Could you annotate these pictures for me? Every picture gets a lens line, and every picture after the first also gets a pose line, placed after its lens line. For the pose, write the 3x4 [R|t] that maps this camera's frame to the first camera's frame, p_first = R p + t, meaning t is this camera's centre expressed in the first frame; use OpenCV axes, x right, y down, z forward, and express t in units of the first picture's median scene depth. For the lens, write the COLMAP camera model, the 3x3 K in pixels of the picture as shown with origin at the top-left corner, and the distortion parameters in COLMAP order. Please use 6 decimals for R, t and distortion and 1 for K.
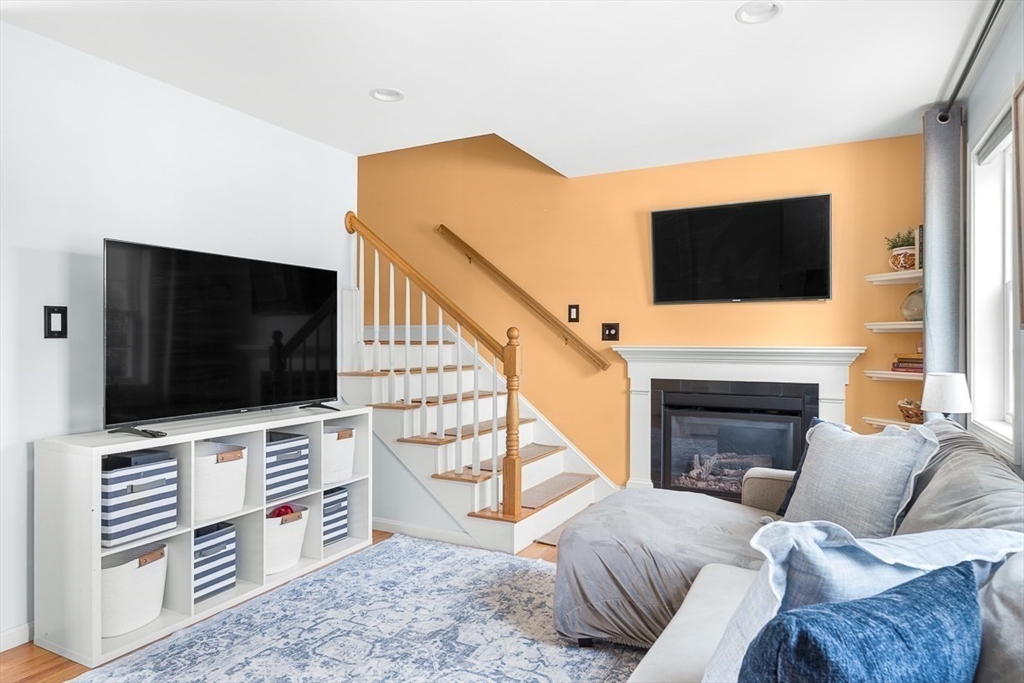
lens RADIAL K [[618.7, 0, 512.5], [0, 618.7, 337.4], [0, 0, 1]] dist [-0.005491, 0.001105]
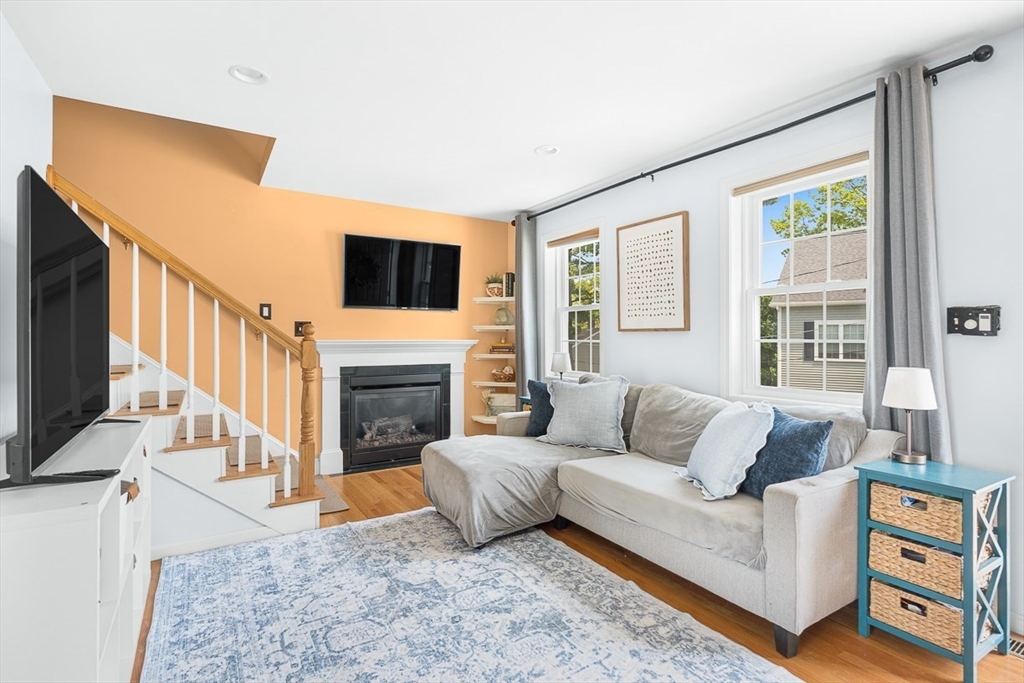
lens RADIAL K [[497.6, 0, 512.6], [0, 497.6, 335.6], [0, 0, 1]] dist [-0.001253, 0.001020]
pose [[0.508937, 0.001649, 0.860802, -0.676866], [-0.003640, 0.999993, 0.000236, 0.002746], [-0.860796, -0.003253, 0.508940, 0.278537]]
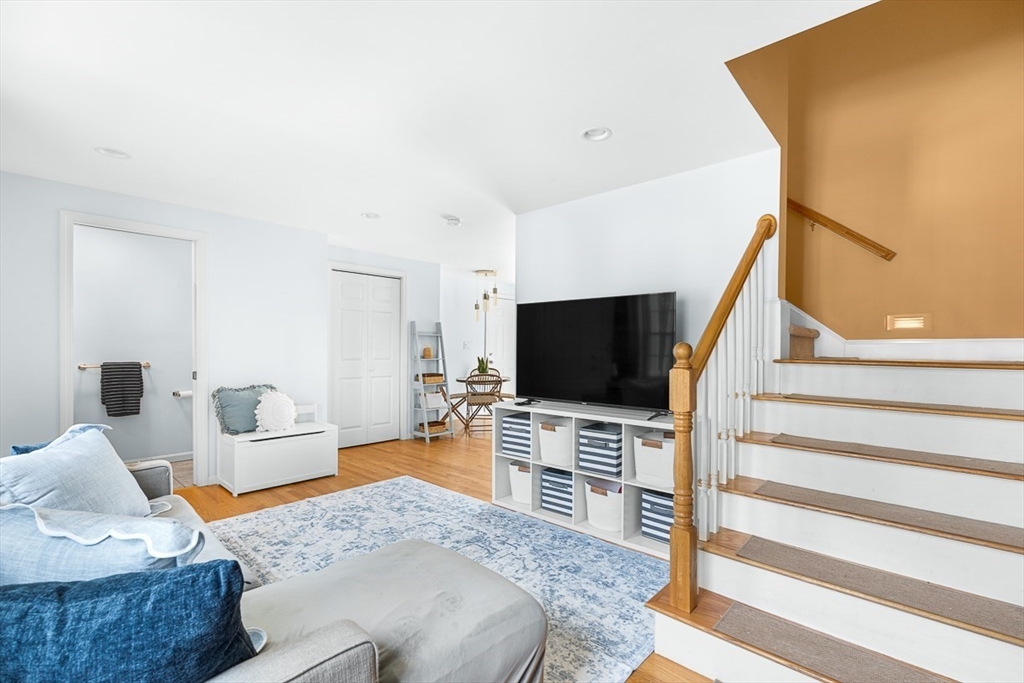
lens RADIAL K [[456.4, 0, 514.2], [0, 456.4, 350.5], [0, 0, 1]] dist [-0.005051, 0.000732]
pose [[-0.253269, 0.004415, -0.967386, 0.648837], [-0.001318, 0.999987, 0.004909, -0.011657], [0.967395, 0.002519, -0.253260, 1.111643]]
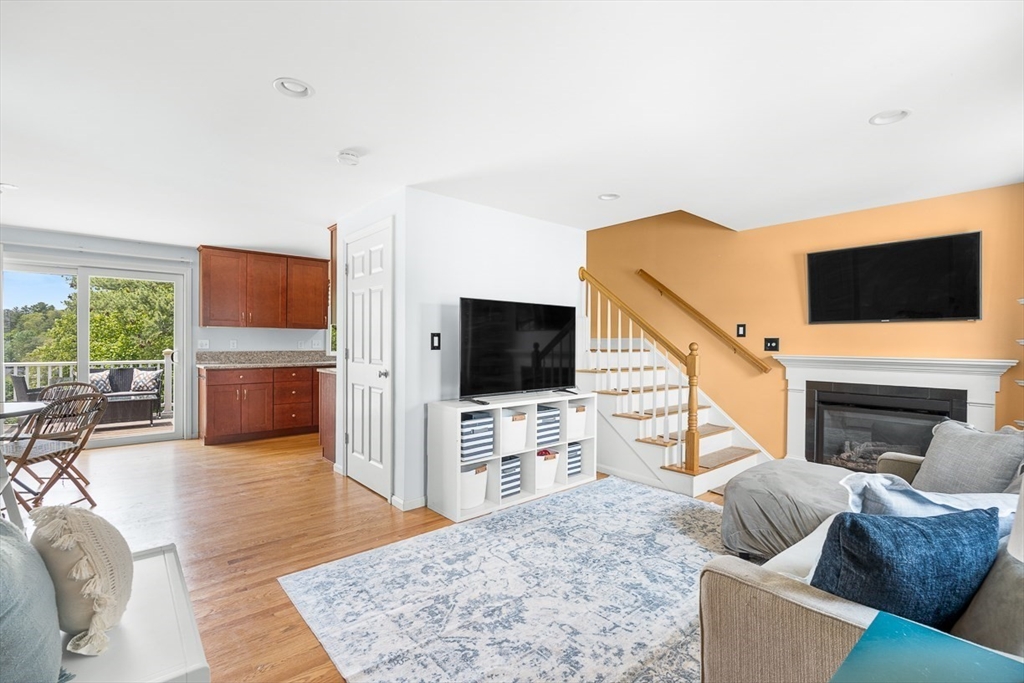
lens RADIAL K [[456.4, 0, 511.1], [0, 456.4, 344.8], [0, 0, 1]] dist [-0.005051, 0.000732]
pose [[0.929672, 0.006690, -0.368327, -0.004031], [-0.003385, 0.999948, 0.009619, -0.023886], [0.368372, -0.007695, 0.929647, -0.188671]]
